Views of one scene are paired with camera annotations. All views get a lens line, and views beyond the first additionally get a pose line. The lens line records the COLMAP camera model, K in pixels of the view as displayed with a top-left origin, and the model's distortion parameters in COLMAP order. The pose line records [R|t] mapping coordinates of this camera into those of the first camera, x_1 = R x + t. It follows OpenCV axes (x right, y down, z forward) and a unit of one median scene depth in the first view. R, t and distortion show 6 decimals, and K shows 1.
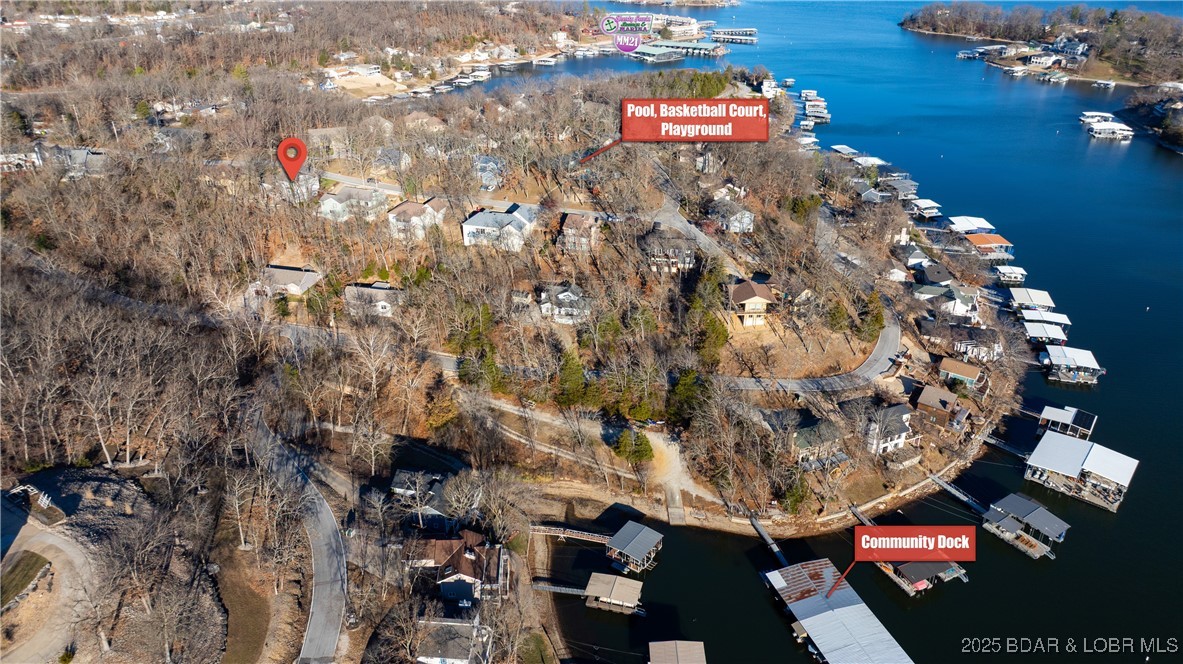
lens RADIAL K [[843.2, 0, 591.5], [0, 843.2, 332.0], [0, 0, 1]] dist [-0.037886, 0.052845]
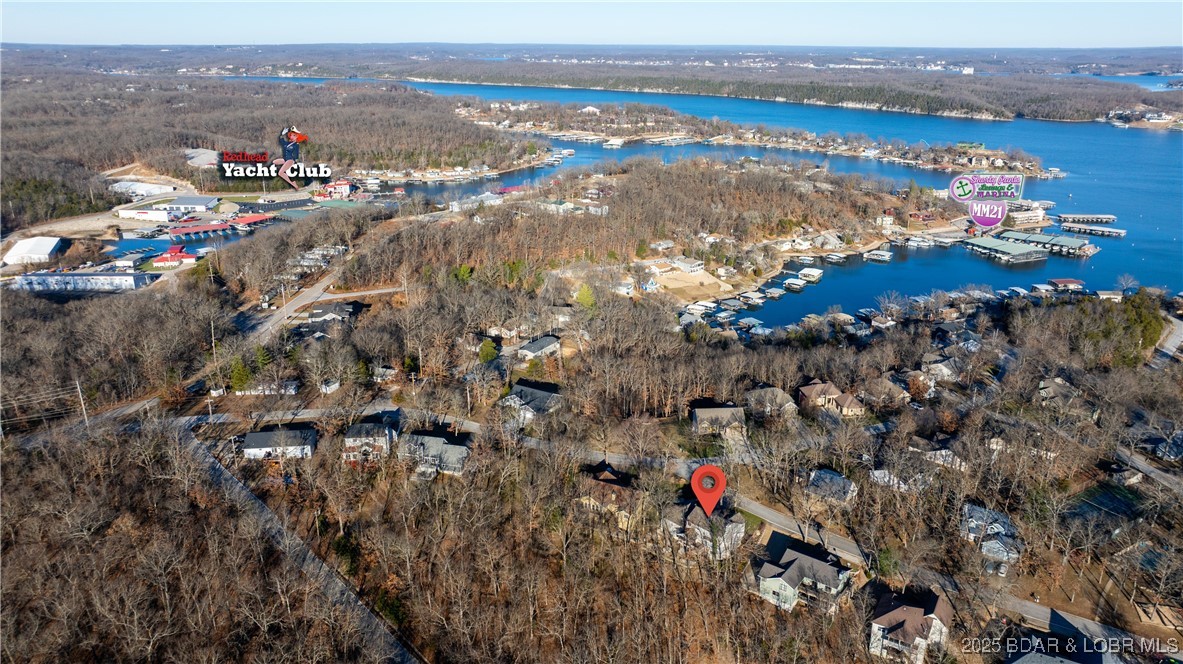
lens RADIAL K [[843.2, 0, 591.5], [0, 843.2, 332.0], [0, 0, 1]] dist [-0.037886, 0.052845]
pose [[0.965624, 0.079065, -0.247625, -0.120055], [-0.113386, 0.985330, -0.127545, -0.099460], [0.233908, 0.151238, 0.960424, 0.108222]]
